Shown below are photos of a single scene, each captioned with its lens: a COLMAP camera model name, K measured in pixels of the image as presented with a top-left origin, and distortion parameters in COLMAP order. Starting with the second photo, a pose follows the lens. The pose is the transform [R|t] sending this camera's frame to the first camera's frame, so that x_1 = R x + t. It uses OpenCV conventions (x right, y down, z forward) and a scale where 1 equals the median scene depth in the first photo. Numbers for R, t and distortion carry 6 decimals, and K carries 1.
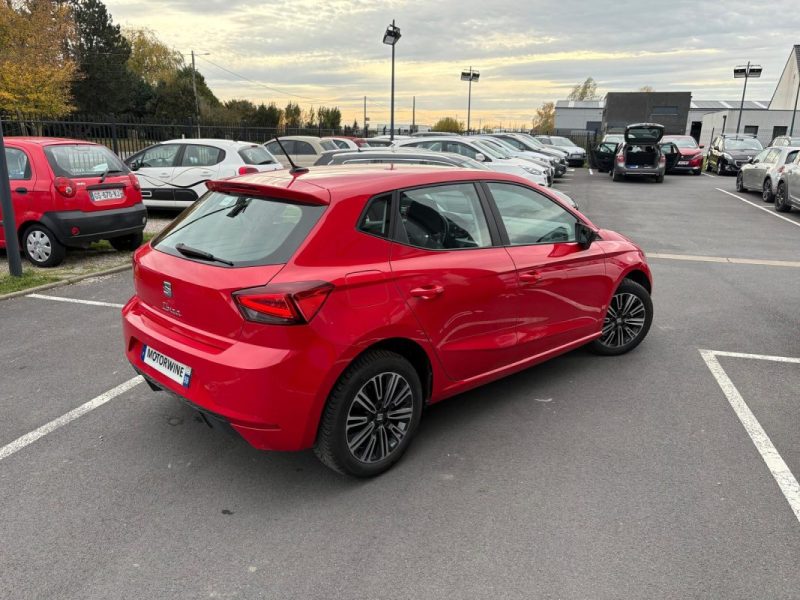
lens RADIAL K [[607.3, 0, 398.5], [0, 607.3, 296.5], [0, 0, 1]] dist [0.051830, -0.062059]
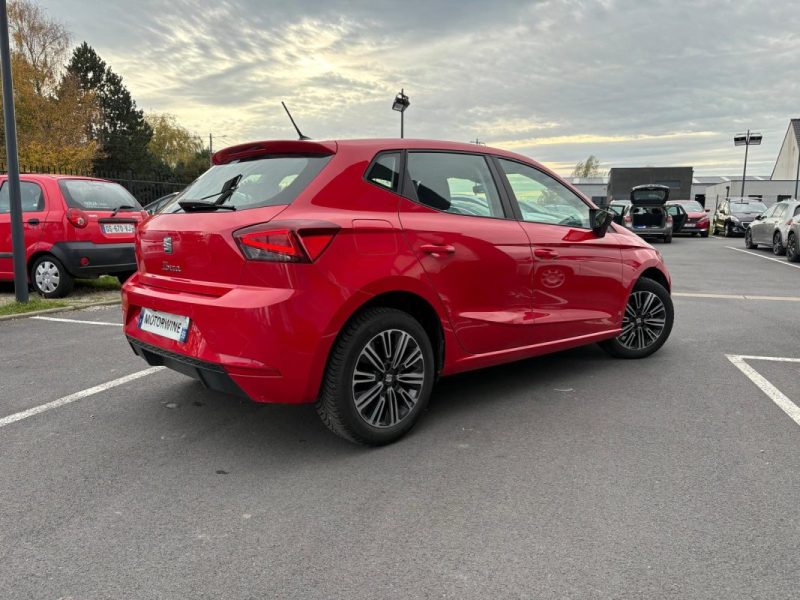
lens RADIAL K [[607.3, 0, 398.5], [0, 607.3, 296.5], [0, 0, 1]] dist [0.051830, -0.062059]
pose [[0.999853, -0.006686, -0.015762, -0.000136], [0.004657, 0.992098, -0.125381, 0.078869], [0.016476, 0.125289, 0.991983, 0.025079]]
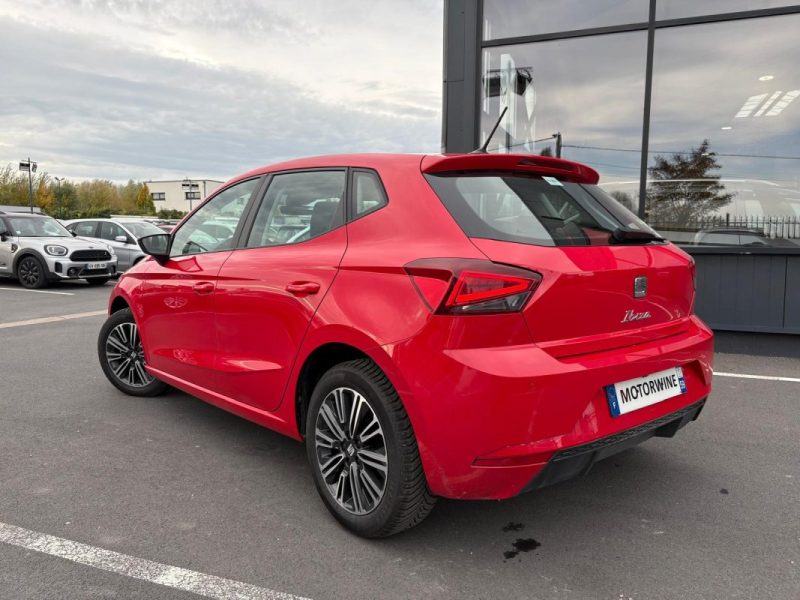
lens RADIAL K [[607.3, 0, 398.5], [0, 607.3, 296.5], [0, 0, 1]] dist [0.051830, -0.062059]
pose [[0.090353, -0.108523, 0.989979, -0.470735], [0.247550, 0.965294, 0.083224, -0.055782], [-0.964653, 0.237549, 0.114083, 0.495699]]
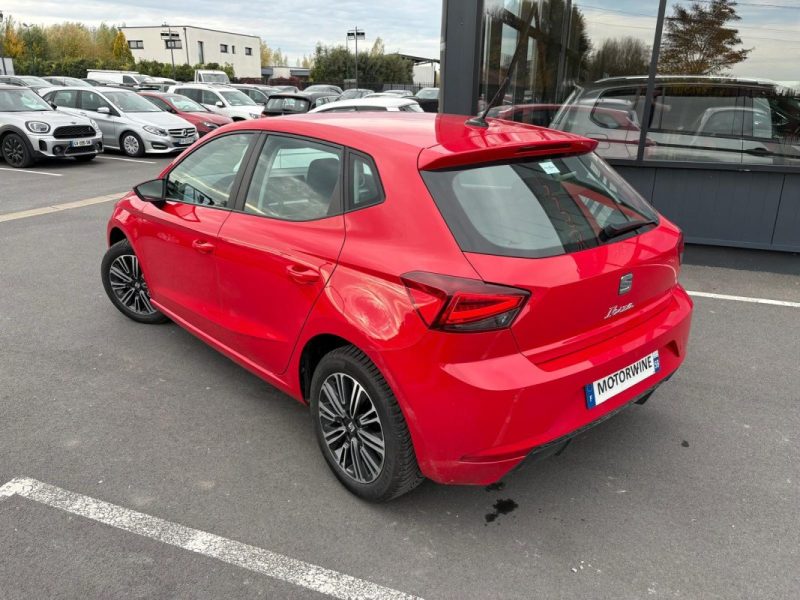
lens RADIAL K [[607.4, 0, 400.0], [0, 607.4, 300.0], [0, 0, 1]] dist [0.053350, -0.065187]
pose [[0.081640, -0.338484, 0.937424, -0.469668], [0.240914, 0.919374, 0.310986, -0.125602], [-0.967107, 0.200449, 0.156603, 0.478657]]
